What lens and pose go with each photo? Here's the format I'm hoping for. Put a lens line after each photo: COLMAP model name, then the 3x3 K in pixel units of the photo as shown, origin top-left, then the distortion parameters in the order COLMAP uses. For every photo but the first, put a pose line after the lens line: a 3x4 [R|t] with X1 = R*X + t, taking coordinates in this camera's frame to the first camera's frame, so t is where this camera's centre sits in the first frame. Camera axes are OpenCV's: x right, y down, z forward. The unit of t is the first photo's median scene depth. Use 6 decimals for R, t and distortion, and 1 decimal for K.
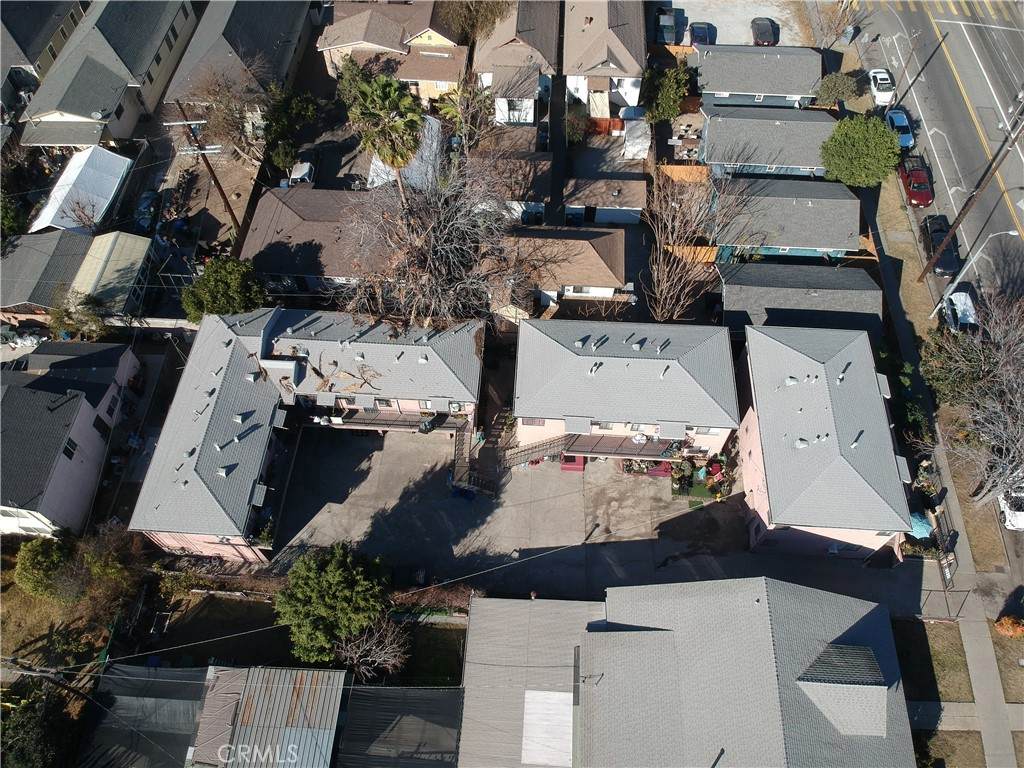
lens RADIAL K [[737.0, 0, 512.0], [0, 737.0, 384.0], [0, 0, 1]] dist [0.011036, 0.001702]
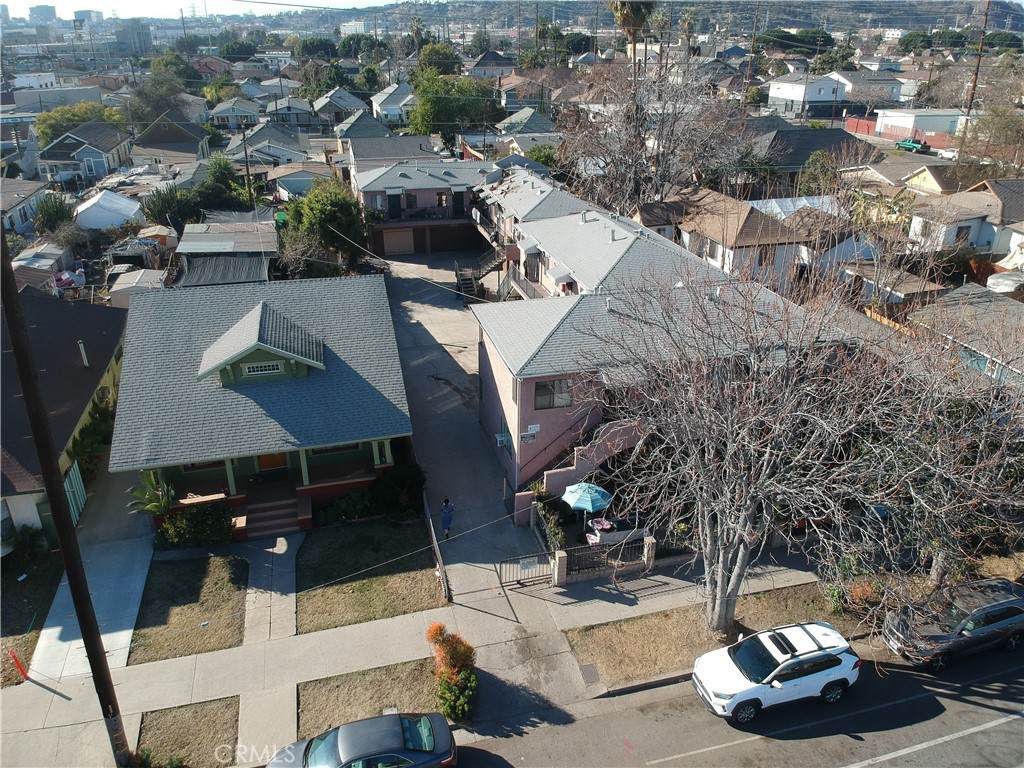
lens RADIAL K [[737.0, 0, 512.0], [0, 737.0, 384.0], [0, 0, 1]] dist [0.011036, 0.001702]
pose [[0.314368, 0.409029, -0.856661, 0.935782], [-0.804529, 0.593797, -0.011718, 0.185490], [0.503890, 0.692893, 0.515747, 0.606675]]
